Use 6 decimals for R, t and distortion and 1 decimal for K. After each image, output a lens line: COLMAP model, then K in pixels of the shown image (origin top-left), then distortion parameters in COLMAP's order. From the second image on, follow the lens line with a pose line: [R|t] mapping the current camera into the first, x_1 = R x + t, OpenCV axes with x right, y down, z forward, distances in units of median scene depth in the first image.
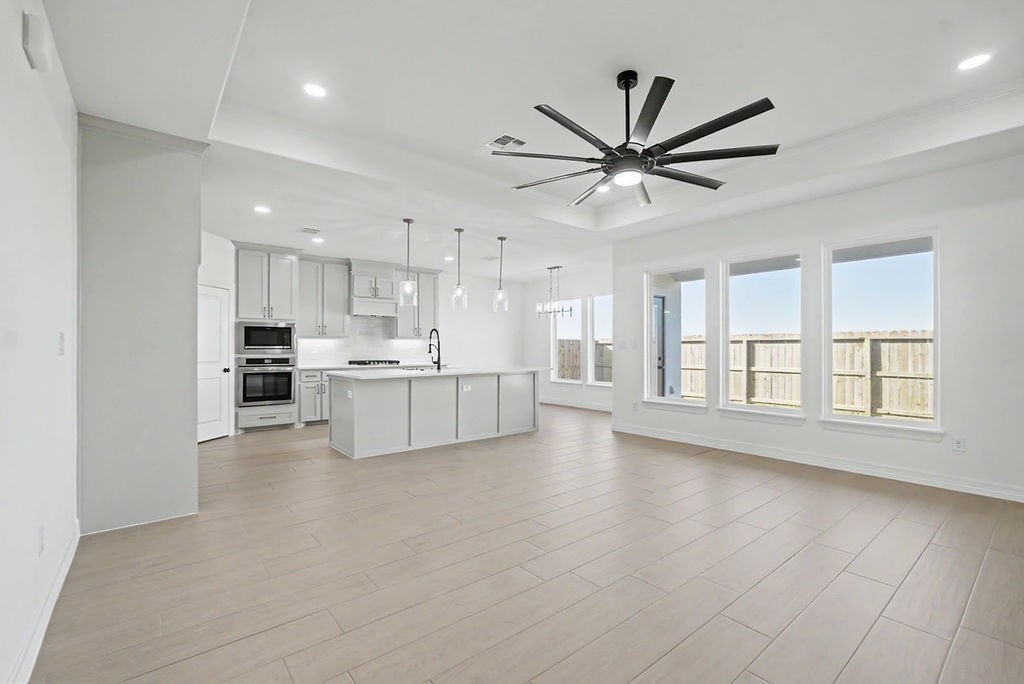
lens RADIAL K [[457.0, 0, 503.1], [0, 457.0, 346.5], [0, 0, 1]] dist [-0.000636, 0.000448]
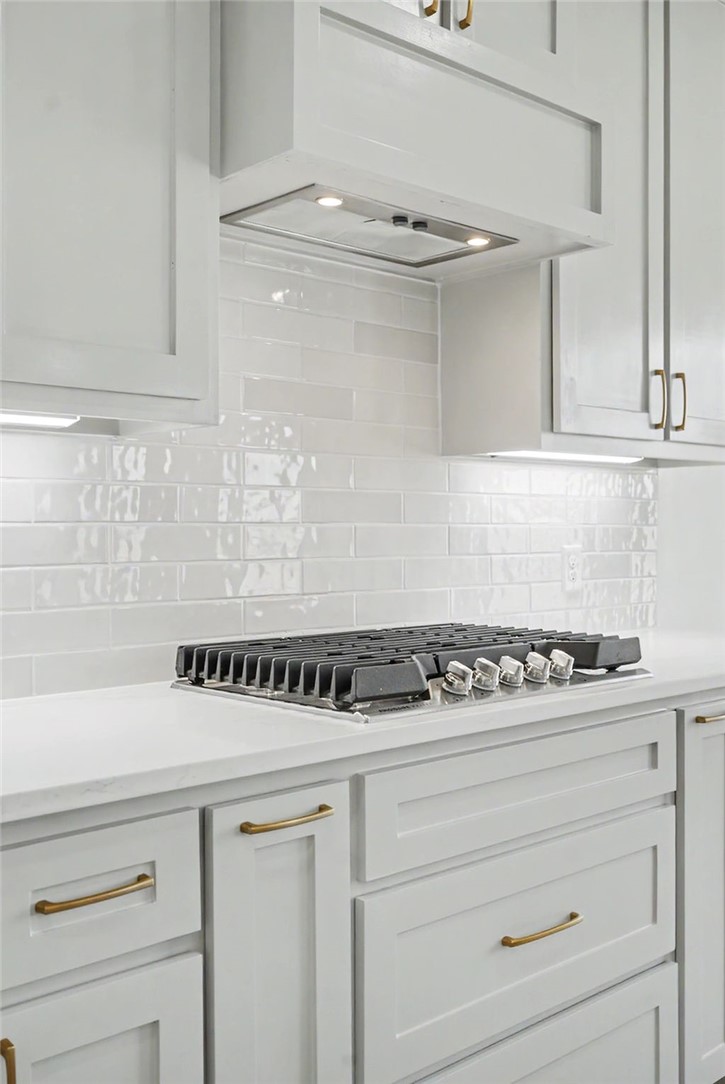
lens RADIAL K [[1081.3, 0, 360.6], [0, 1081.3, 525.9], [0, 0, 1]] dist [-0.020144, 0.000000]
pose [[0.996633, 0.002664, 0.081944, -0.362056], [-0.002869, 0.999993, 0.002382, 0.004440], [-0.081937, -0.002609, 0.996634, 0.858113]]
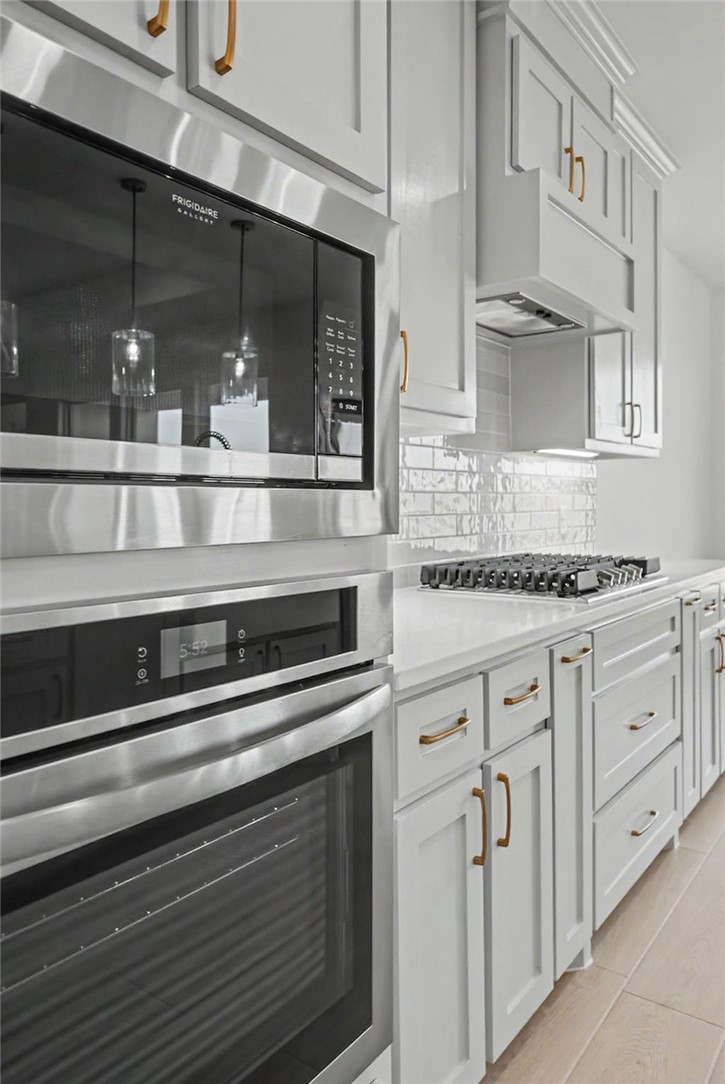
lens RADIAL K [[754.6, 0, 358.1], [0, 754.6, 508.8], [0, 0, 1]] dist [0.000573, -0.006344]
pose [[0.965500, -0.002455, 0.260393, -0.495907], [-0.001958, 0.999859, 0.016687, 0.006565], [-0.260397, -0.016621, 0.965358, 0.835177]]
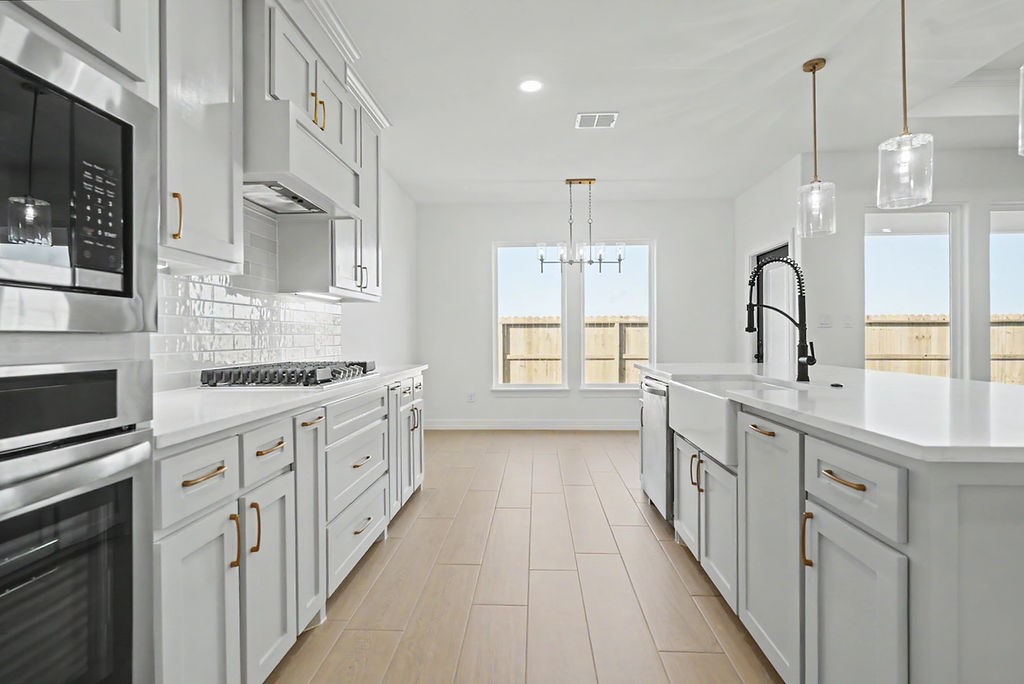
lens RADIAL K [[503.6, 0, 503.3], [0, 503.6, 339.1], [0, 0, 1]] dist [-0.004665, 0.002627]
pose [[0.659036, -0.003762, 0.752102, -0.489961], [-0.003750, 0.999959, 0.008287, 0.014861], [-0.752102, -0.008282, 0.658995, 0.814576]]
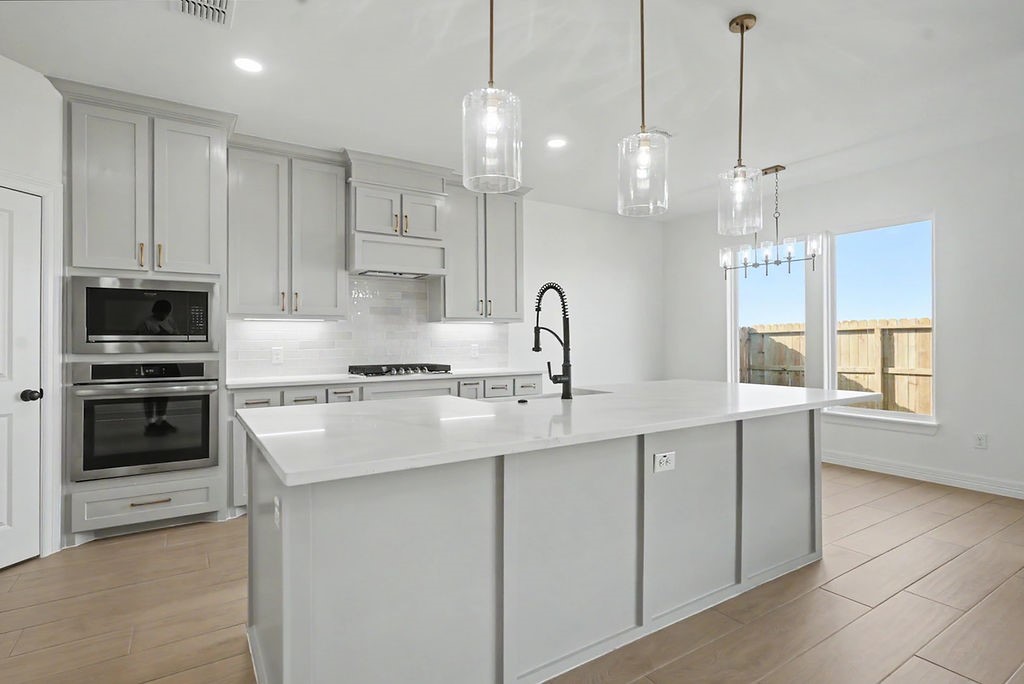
lens RADIAL K [[513.5, 0, 510.6], [0, 513.5, 341.0], [0, 0, 1]] dist [-0.006242, 0.003009]
pose [[0.995872, -0.003463, -0.090704, -0.130037], [0.003892, 0.999982, 0.004556, 0.003360], [0.090687, -0.004890, 0.995867, 0.529933]]
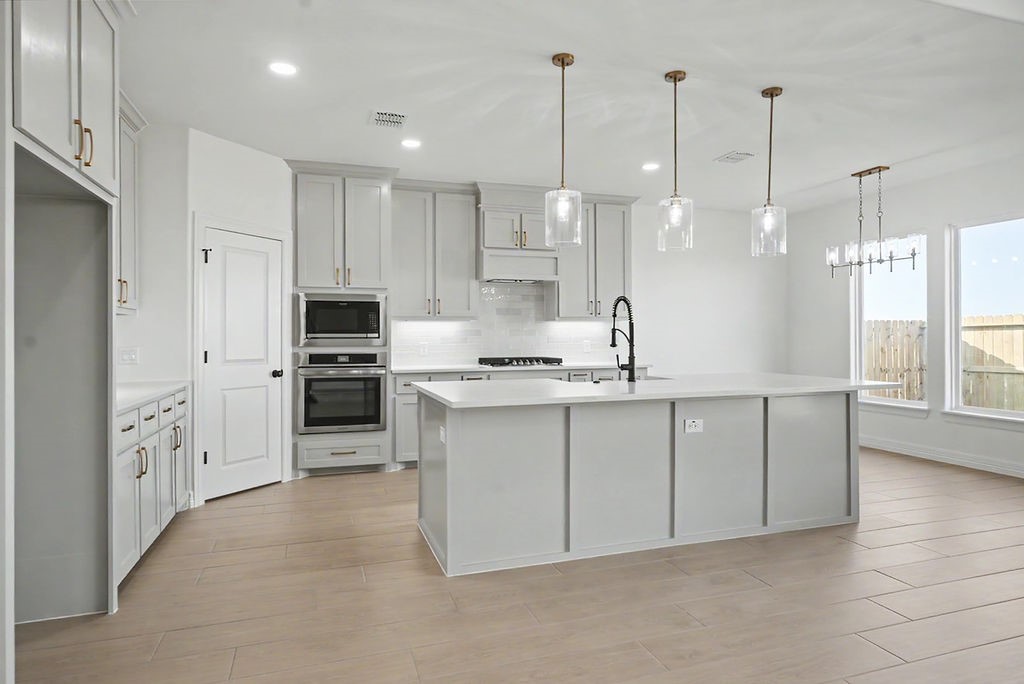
lens RADIAL K [[602.1, 0, 510.7], [0, 602.1, 336.6], [0, 0, 1]] dist [-0.002241, 0.002154]
pose [[0.942317, -0.001076, -0.334719, -0.042335], [0.003808, 0.999965, 0.007504, -0.002080], [0.334699, -0.008345, 0.942288, 0.316528]]
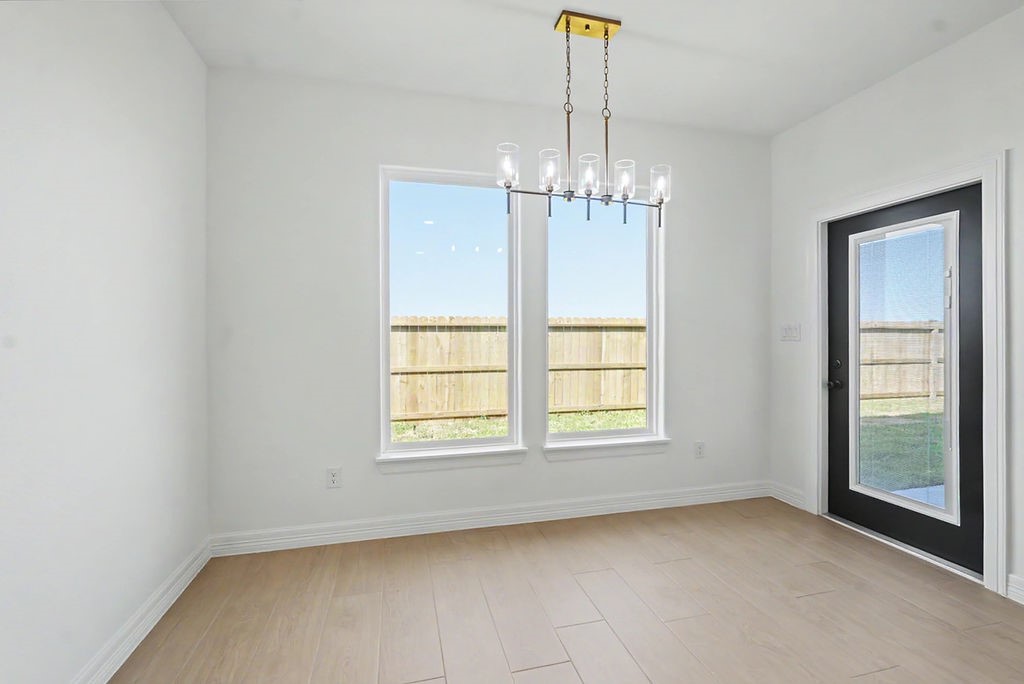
lens RADIAL K [[457.0, 0, 508.3], [0, 457.0, 333.5], [0, 0, 1]] dist [-0.000636, 0.000448]
pose [[0.396435, 0.006982, 0.918036, -0.170038], [-0.005926, 0.999970, -0.005046, 0.002794], [-0.918044, -0.003439, 0.396464, 1.140301]]
